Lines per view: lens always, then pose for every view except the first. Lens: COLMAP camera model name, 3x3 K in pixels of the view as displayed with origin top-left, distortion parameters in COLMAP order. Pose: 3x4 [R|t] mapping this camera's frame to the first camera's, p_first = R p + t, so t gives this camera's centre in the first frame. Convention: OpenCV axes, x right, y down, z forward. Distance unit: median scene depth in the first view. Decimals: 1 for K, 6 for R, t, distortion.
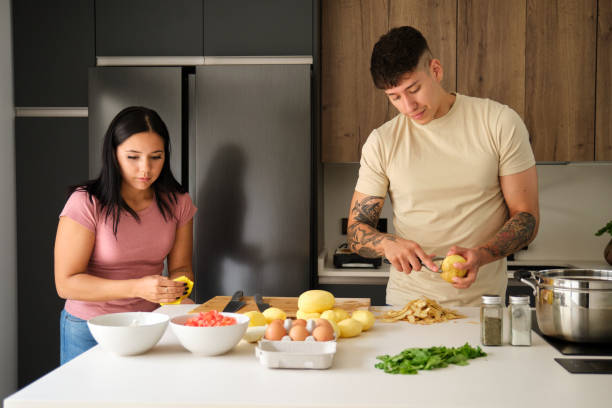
lens RADIAL K [[767.8, 0, 306.7], [0, 767.8, 214.6], [0, 0, 1]] dist [-0.007938, 0.221796]
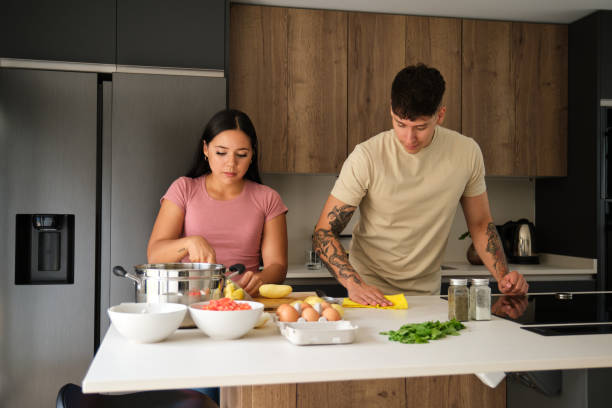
lens RADIAL K [[754.7, 0, 313.8], [0, 754.7, 204.6], [0, 0, 1]] dist [0.025640, 0.033661]
pose [[0.957553, 0.007034, 0.288170, -0.308851], [0.004813, 0.999173, -0.040383, 0.037799], [-0.288216, 0.040055, 0.956727, -0.047667]]
